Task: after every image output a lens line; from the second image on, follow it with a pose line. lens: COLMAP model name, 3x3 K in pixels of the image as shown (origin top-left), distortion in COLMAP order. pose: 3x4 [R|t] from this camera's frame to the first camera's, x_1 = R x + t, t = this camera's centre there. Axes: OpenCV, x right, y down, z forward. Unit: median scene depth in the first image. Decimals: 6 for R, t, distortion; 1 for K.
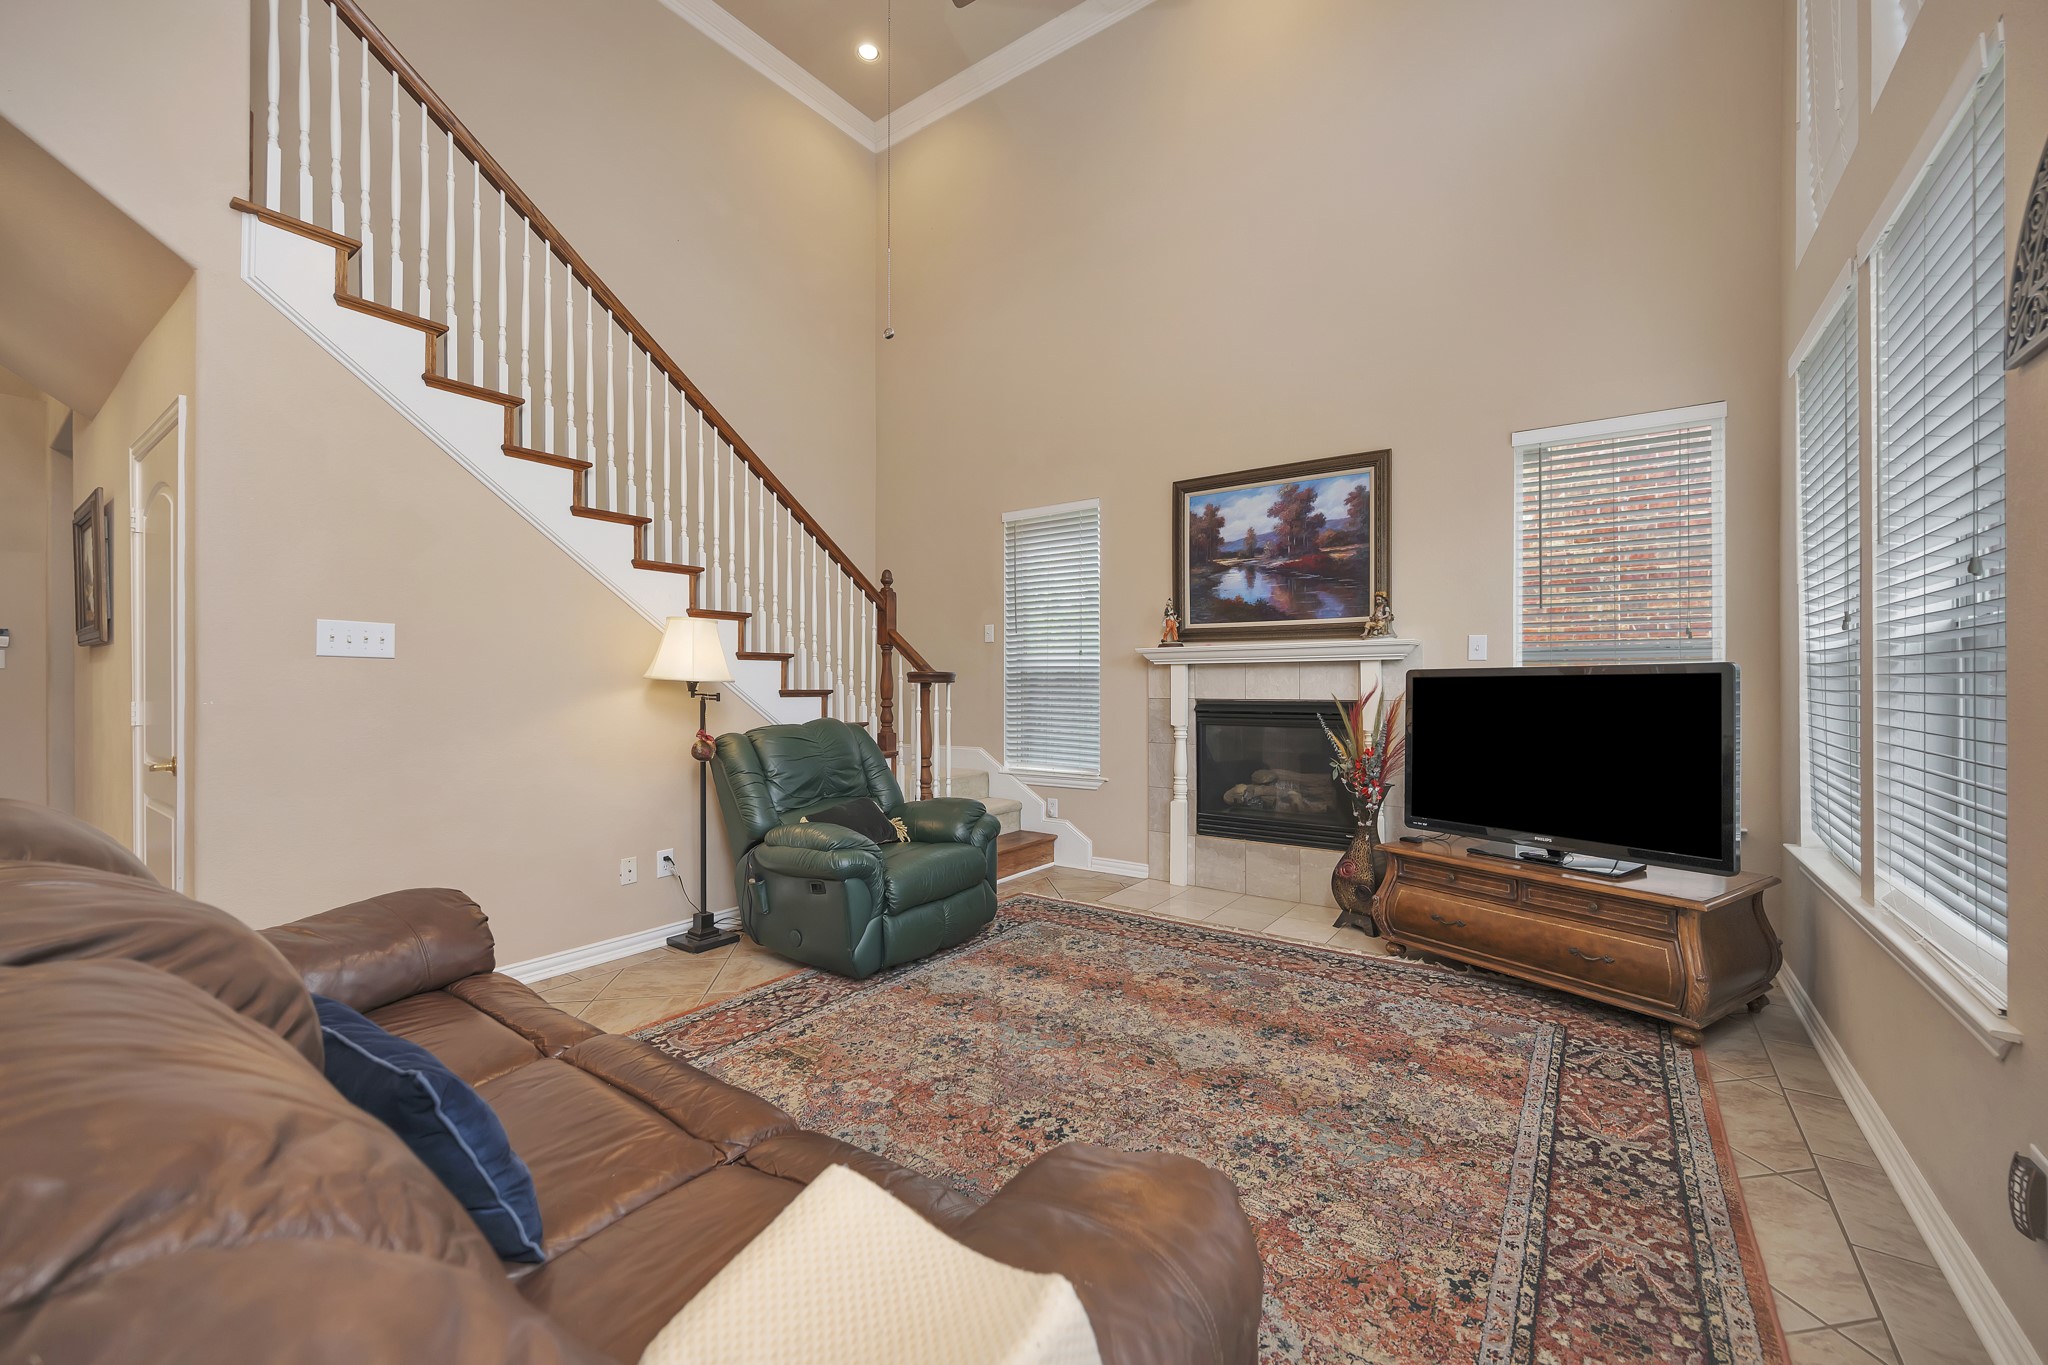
lens RADIAL K [[807.3, 0, 1025.4], [0, 807.3, 685.4], [0, 0, 1]] dist [-0.000705, -0.000306]
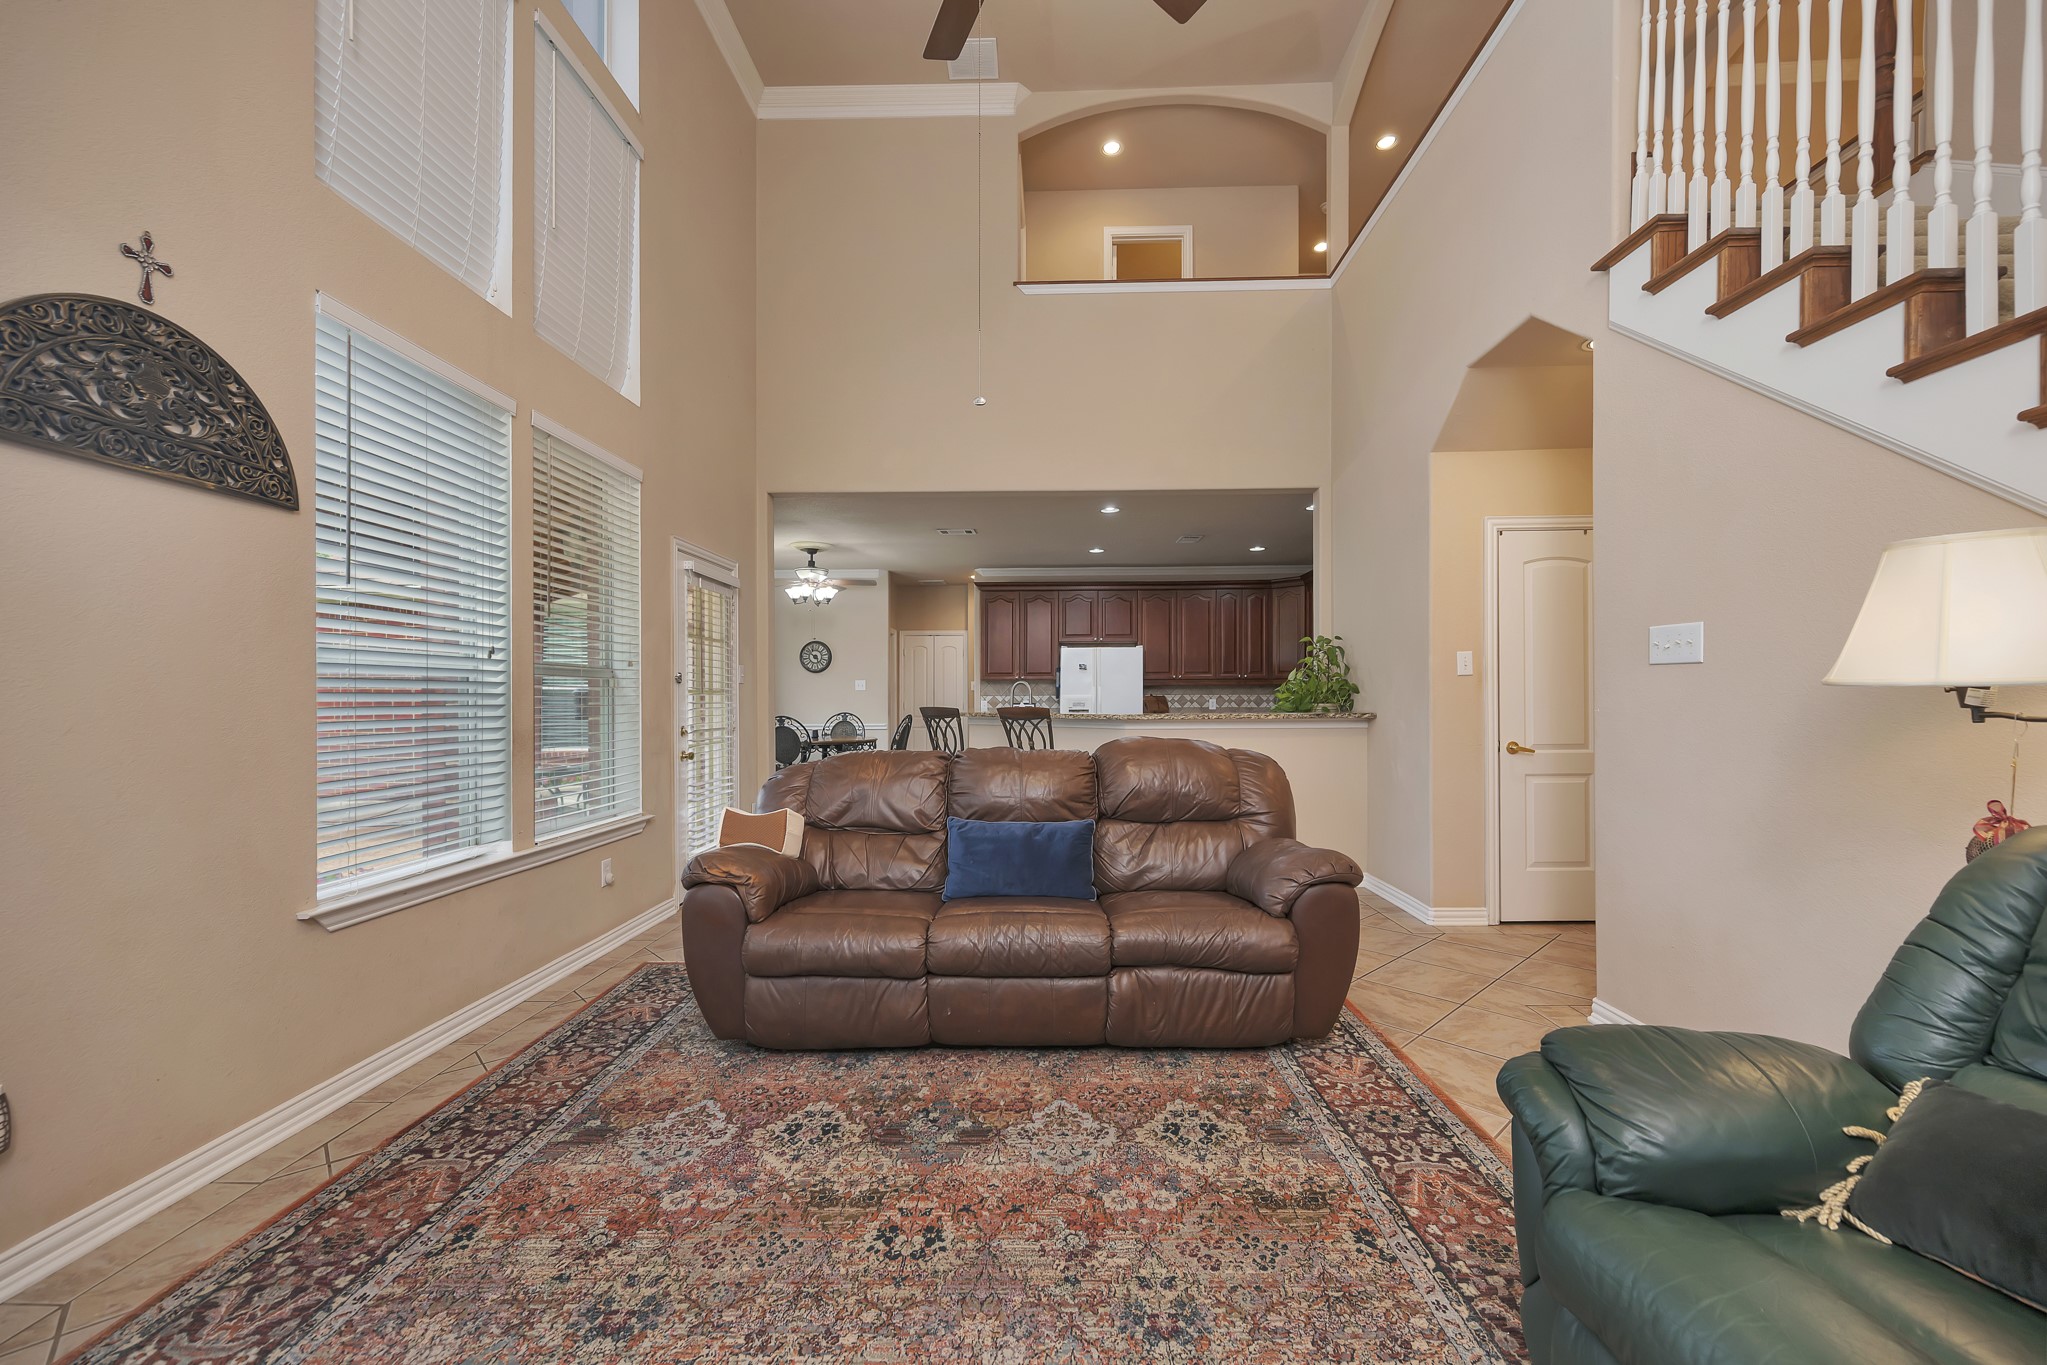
lens RADIAL K [[814.7, 0, 1026.7], [0, 814.7, 694.5], [0, 0, 1]] dist [-0.001089, -0.000238]
pose [[-0.823701, 0.005674, -0.566997, 0.227015], [0.006638, 0.999978, 0.000363, -0.003786], [0.566986, -0.003465, -0.823720, 1.018954]]
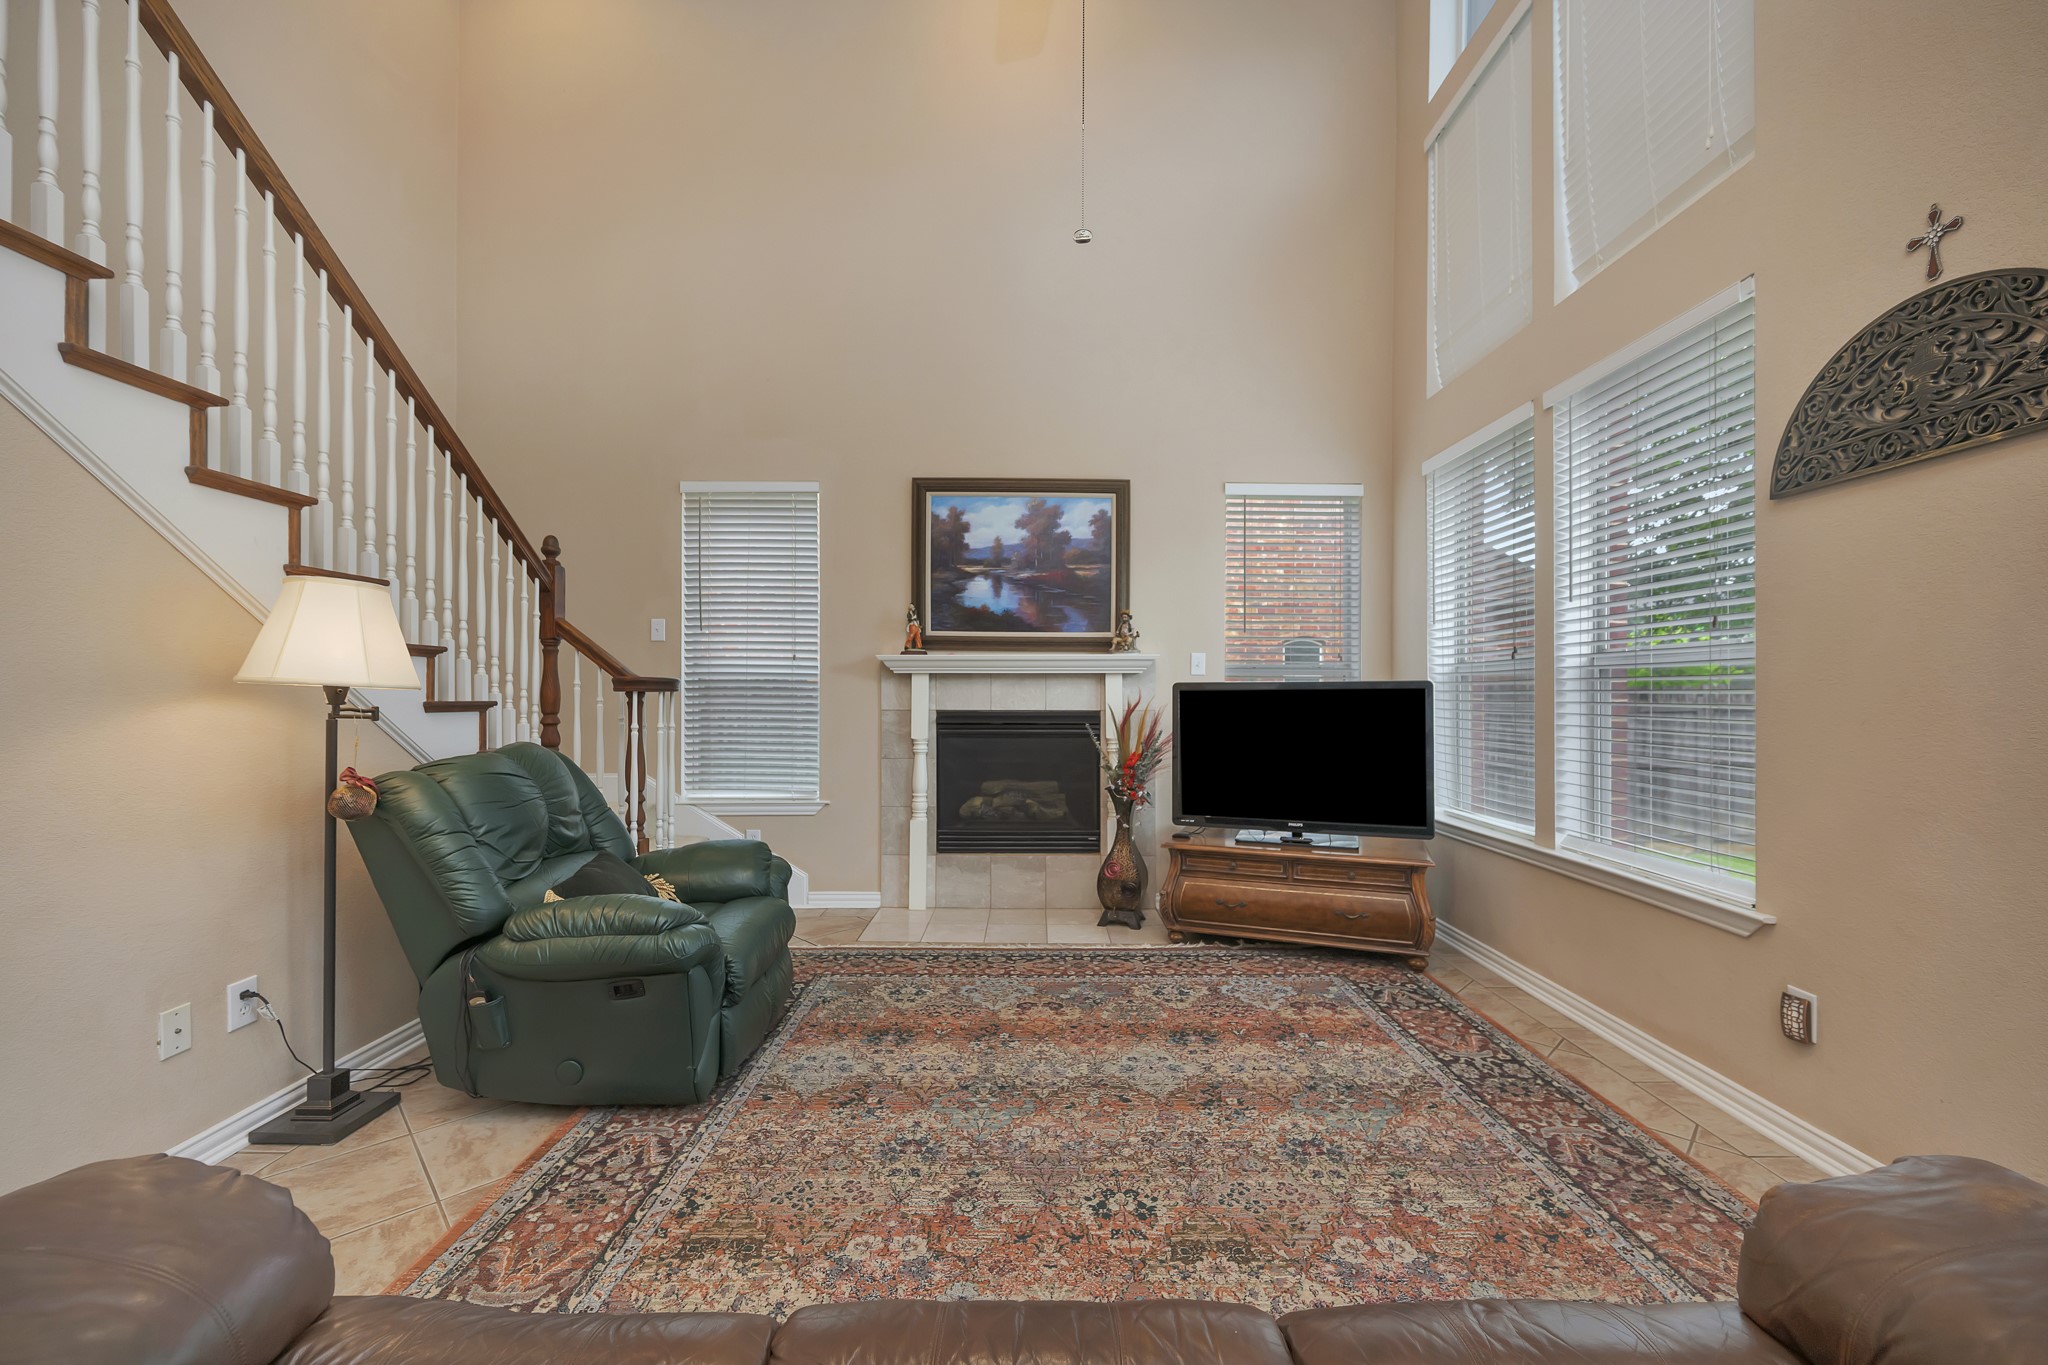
lens RADIAL K [[815.1, 0, 1027.2], [0, 815.1, 694.5], [0, 0, 1]] dist [-0.001089, -0.000238]
pose [[0.811581, 0.003668, 0.584228, -0.333017], [-0.003343, 0.999993, -0.001633, -0.000593], [-0.584230, -0.000628, 0.811588, 0.204444]]
